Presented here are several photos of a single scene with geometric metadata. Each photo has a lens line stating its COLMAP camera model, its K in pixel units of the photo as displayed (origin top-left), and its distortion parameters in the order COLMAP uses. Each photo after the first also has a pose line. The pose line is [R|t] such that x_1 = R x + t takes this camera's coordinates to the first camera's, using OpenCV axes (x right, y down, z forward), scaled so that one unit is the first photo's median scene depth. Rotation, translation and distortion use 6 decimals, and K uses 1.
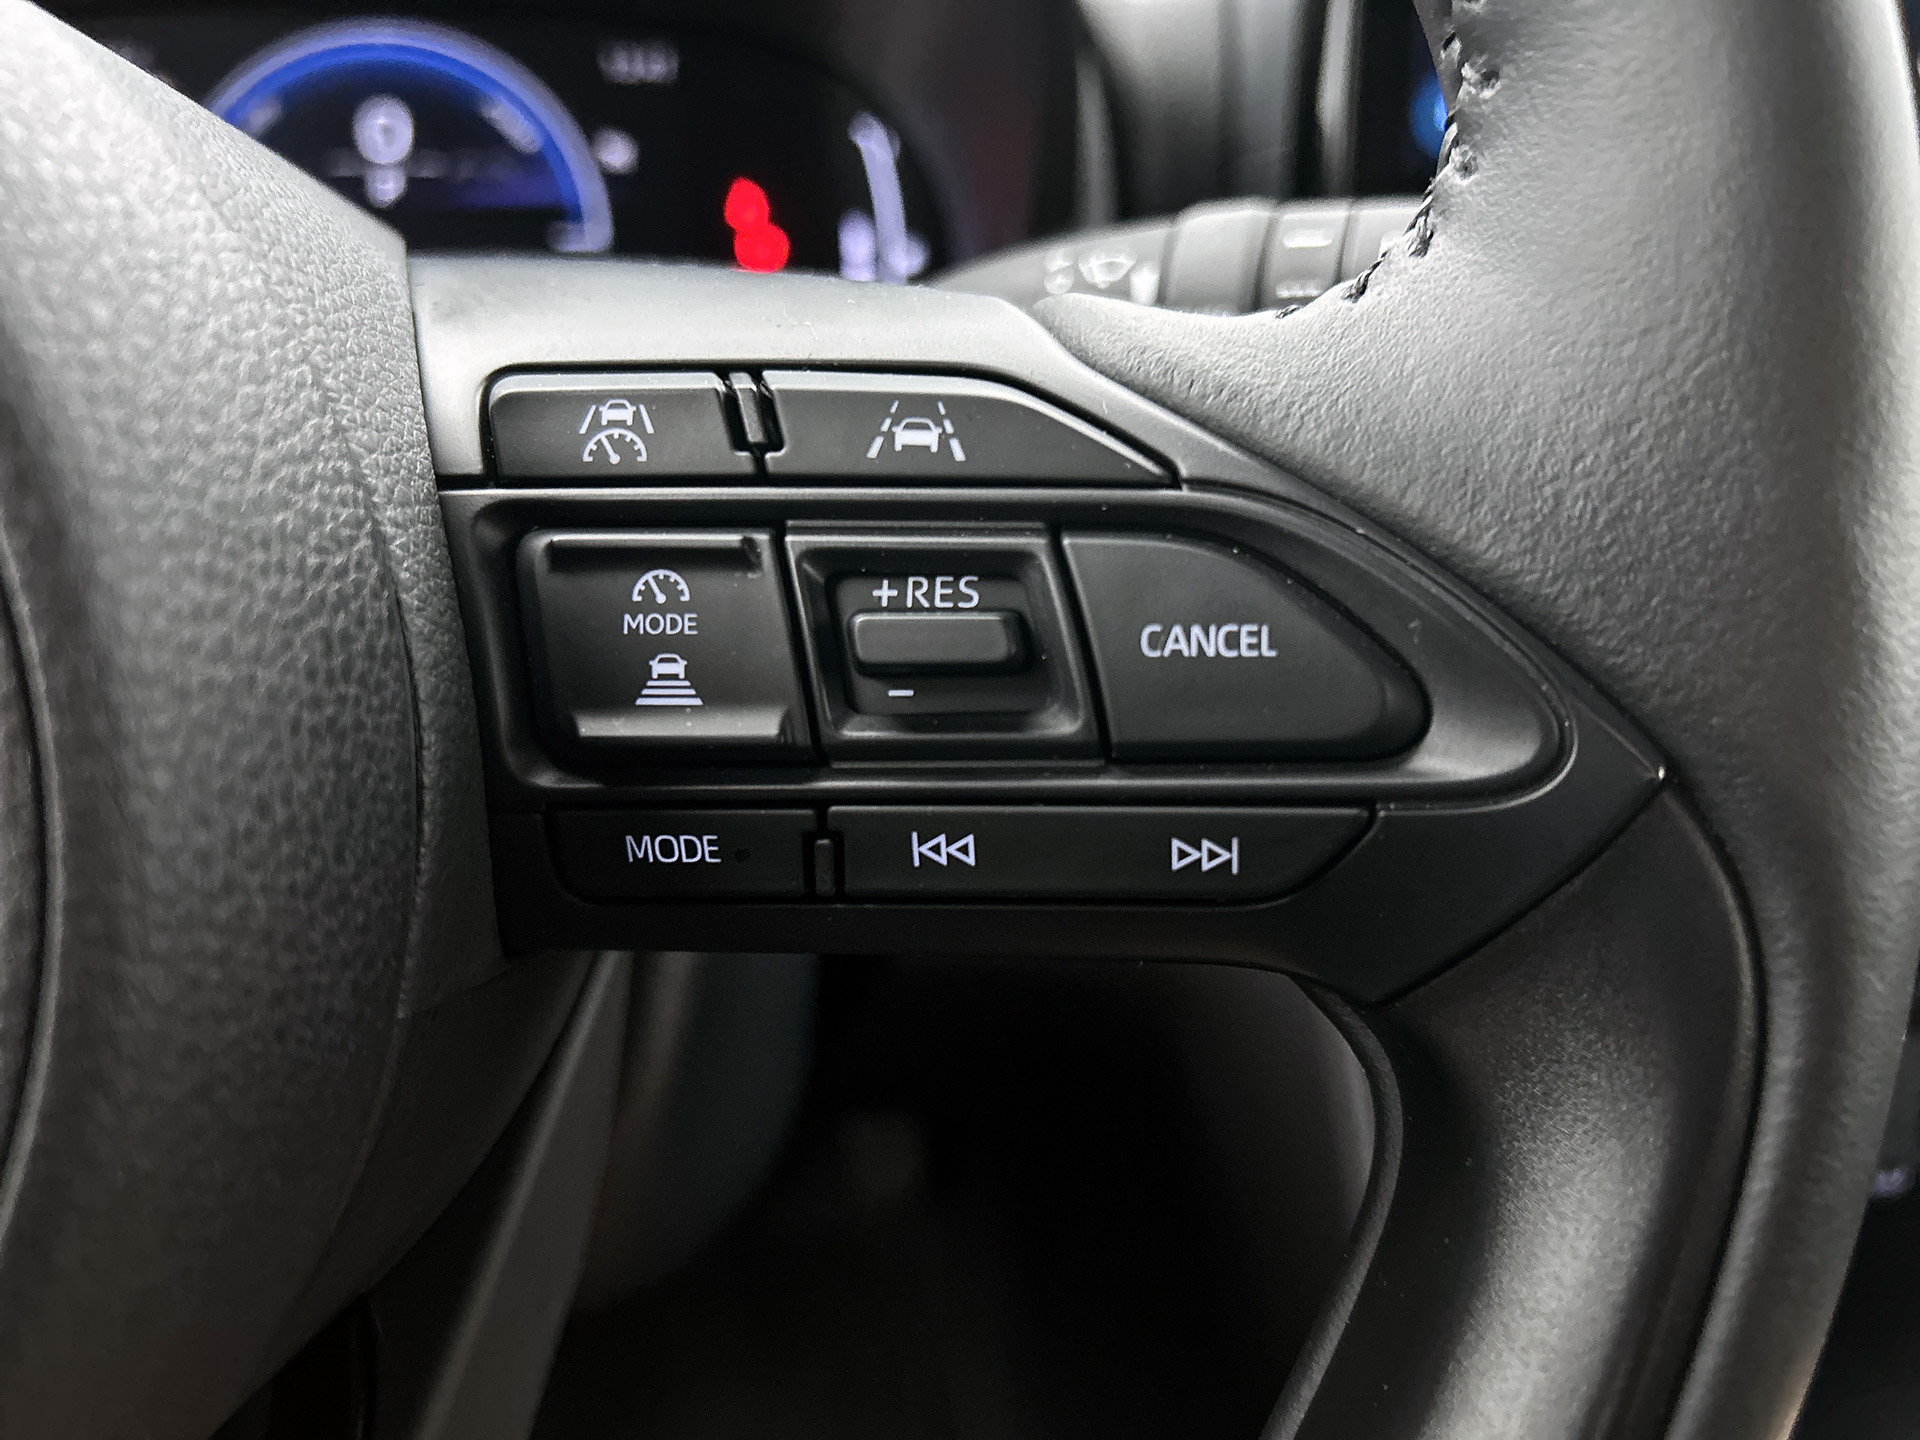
lens RADIAL K [[1445.1, 0, 989.4], [0, 1445.1, 757.7], [0, 0, 1]] dist [0.066507, -0.111589]
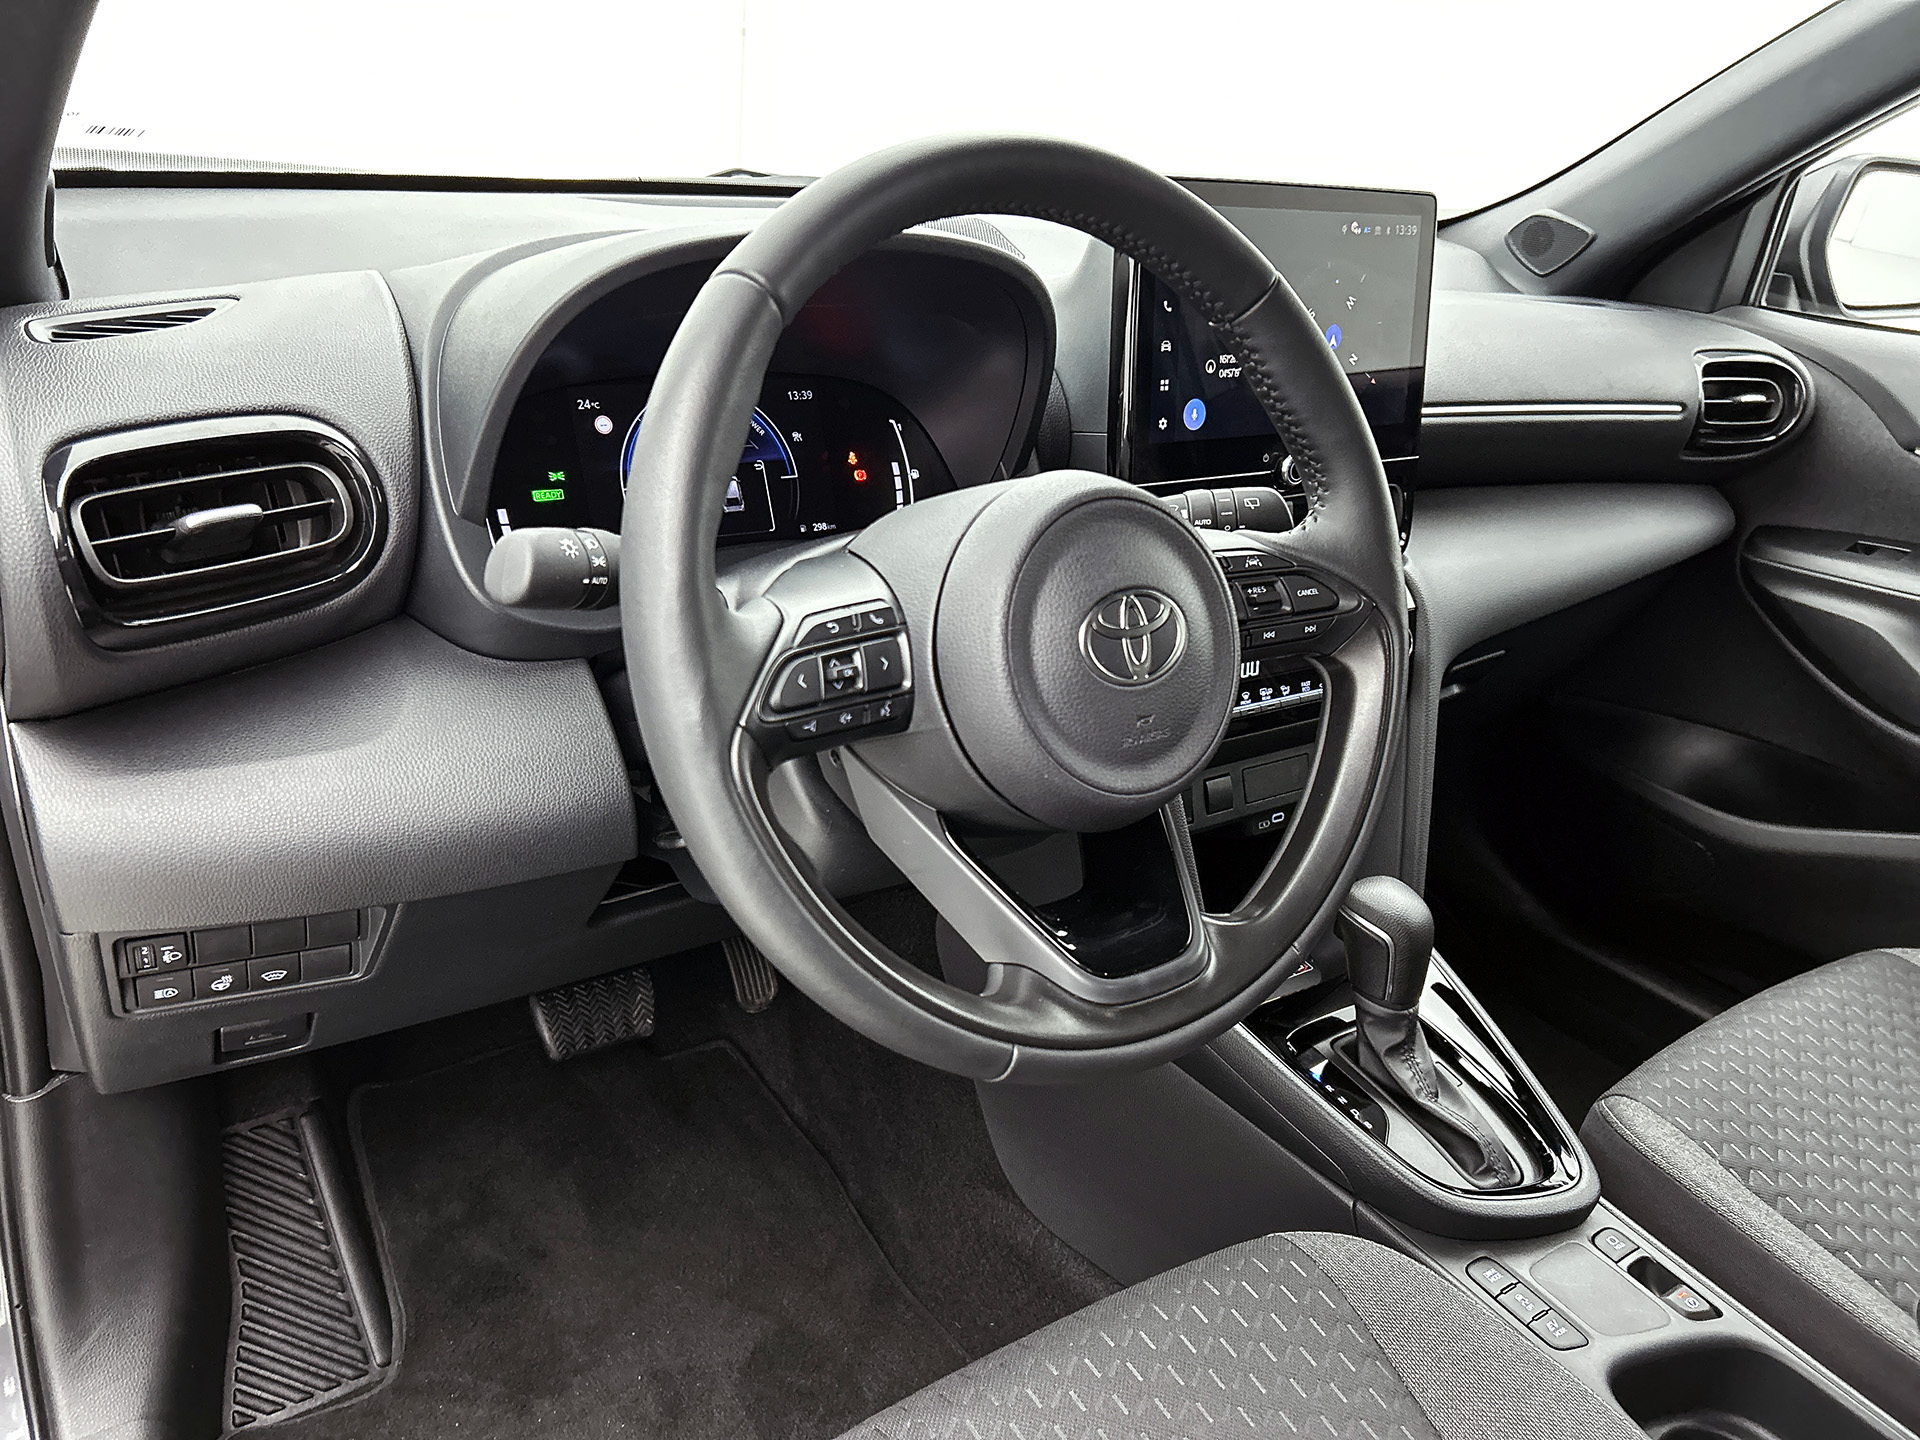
lens RADIAL K [[1445.1, 0, 989.4], [0, 1445.1, 757.7], [0, 0, 1]] dist [0.066507, -0.111589]
pose [[0.877406, -0.152219, 0.454959, -3.556736], [0.164515, 0.986293, 0.012718, 0.278720], [-0.450659, 0.063688, 0.890422, -3.425405]]
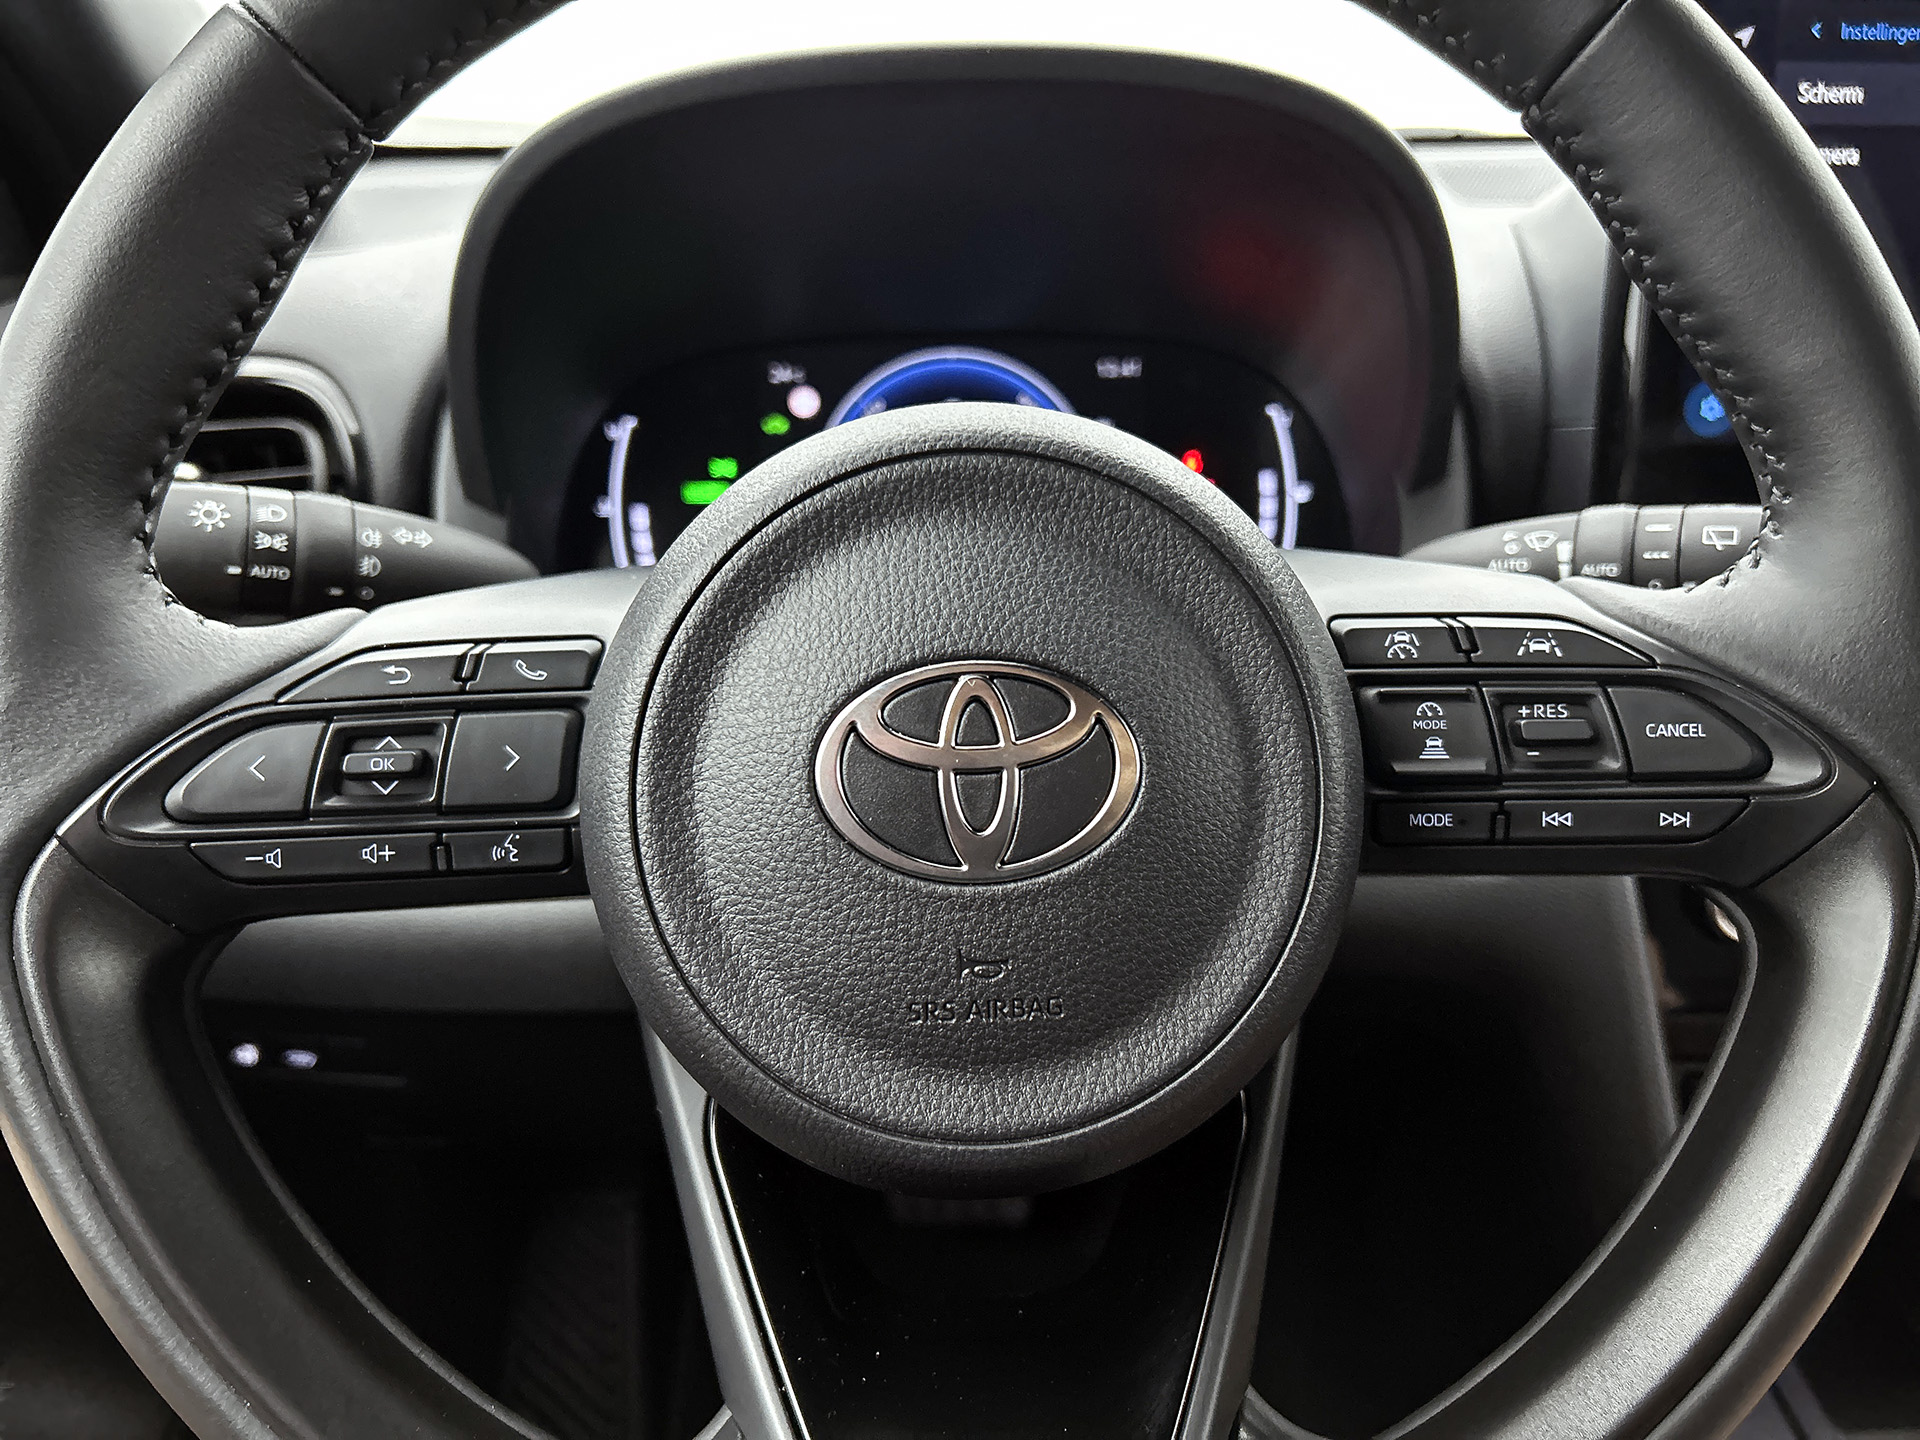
lens RADIAL K [[1445.1, 0, 989.4], [0, 1445.1, 757.7], [0, 0, 1]] dist [0.066507, -0.111589]
pose [[0.994247, 0.002127, -0.107089, -0.692808], [-0.011662, 0.996009, -0.088490, 0.183430], [0.106473, 0.089229, 0.990304, -1.452368]]
